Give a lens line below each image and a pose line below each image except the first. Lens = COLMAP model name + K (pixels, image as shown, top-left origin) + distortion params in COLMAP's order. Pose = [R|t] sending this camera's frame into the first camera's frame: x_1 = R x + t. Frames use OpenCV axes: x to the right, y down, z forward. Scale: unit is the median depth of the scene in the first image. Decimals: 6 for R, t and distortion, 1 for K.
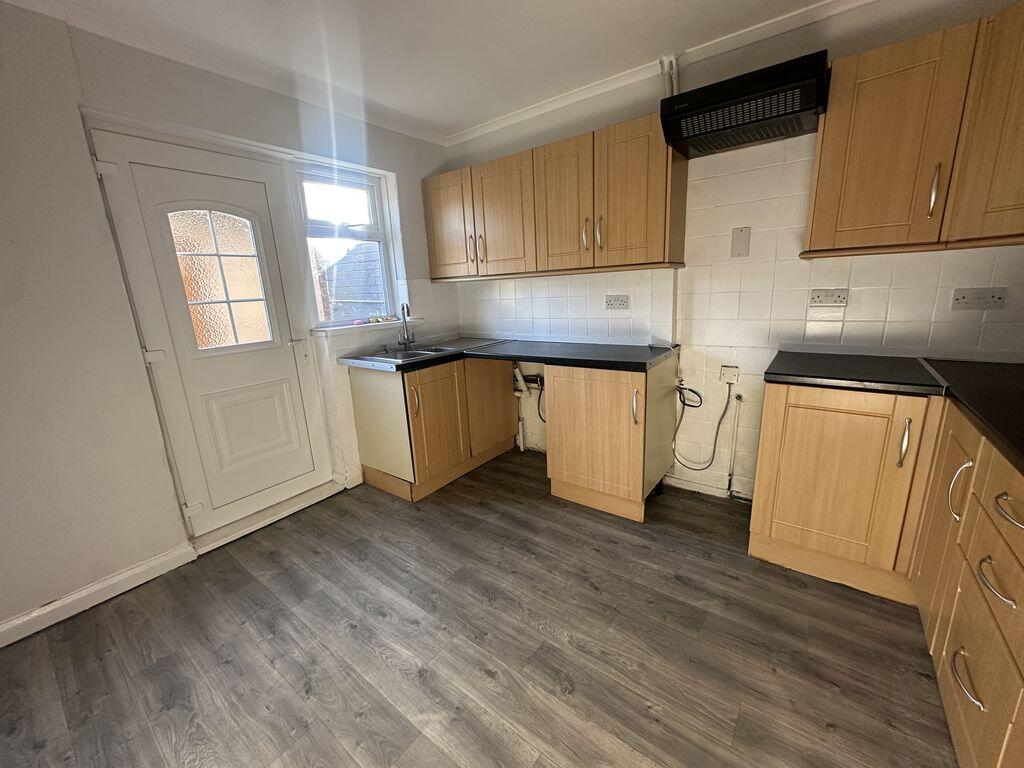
lens RADIAL K [[408.9, 0, 512.0], [0, 408.9, 384.0], [0, 0, 1]] dist [-0.003152, 0.000408]
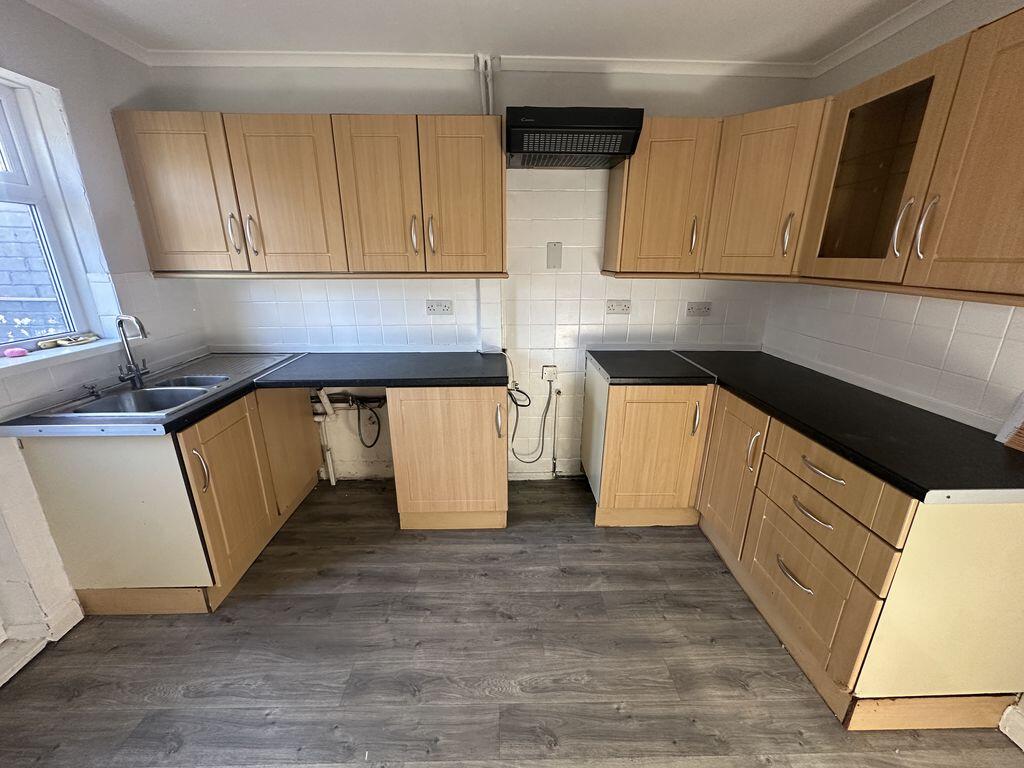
lens RADIAL K [[408.9, 0, 512.0], [0, 408.9, 384.0], [0, 0, 1]] dist [-0.003152, 0.000408]
pose [[0.780771, -0.139862, 0.608963, -0.257697], [0.104935, 0.990134, 0.092866, -0.118690], [-0.615943, -0.008606, 0.787744, 0.196867]]
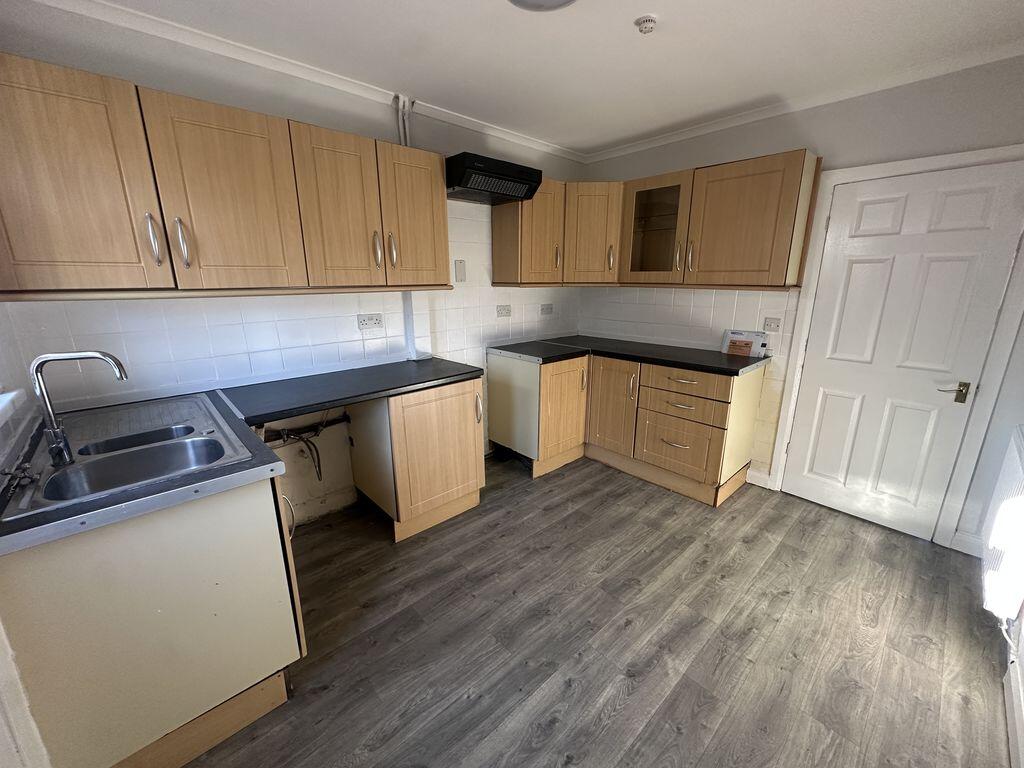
lens RADIAL K [[408.9, 0, 512.0], [0, 408.9, 384.0], [0, 0, 1]] dist [-0.003152, 0.000408]
pose [[0.178480, -0.203169, 0.962739, -0.773348], [0.221590, 0.961614, 0.161852, -0.174367], [-0.958667, 0.184446, 0.216649, 0.627263]]
